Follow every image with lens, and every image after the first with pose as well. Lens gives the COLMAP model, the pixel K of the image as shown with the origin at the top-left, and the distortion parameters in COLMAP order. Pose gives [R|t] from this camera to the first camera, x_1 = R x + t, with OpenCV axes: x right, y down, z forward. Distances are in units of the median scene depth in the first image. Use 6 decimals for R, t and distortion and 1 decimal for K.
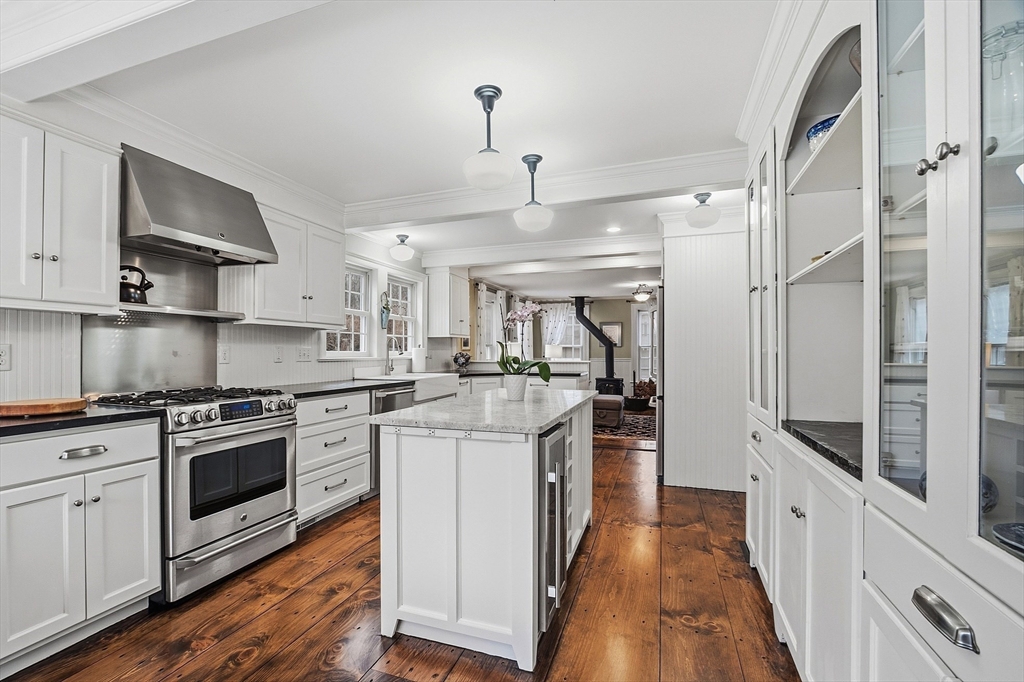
lens RADIAL K [[453.9, 0, 509.9], [0, 453.9, 346.0], [0, 0, 1]] dist [-0.013778, -0.000205]
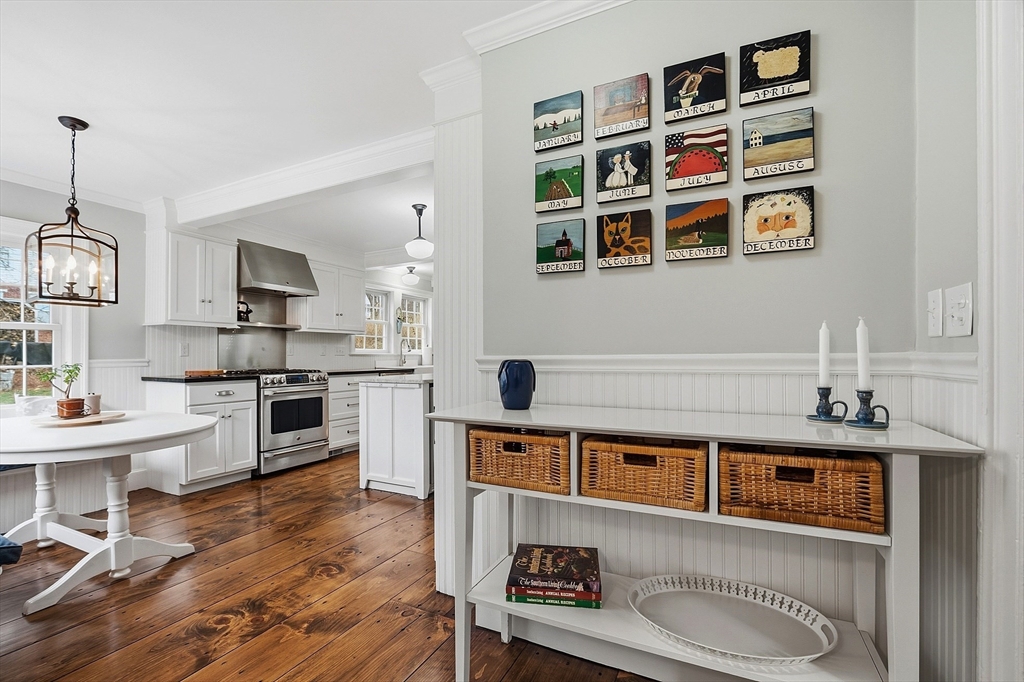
lens RADIAL K [[453.9, 0, 513.5], [0, 453.9, 347.4], [0, 0, 1]] dist [-0.013778, -0.000205]
pose [[0.992438, -0.003212, -0.122707, 0.493458], [0.002870, 0.999992, -0.002958, 0.020728], [0.122715, 0.002583, 0.992439, -0.702504]]
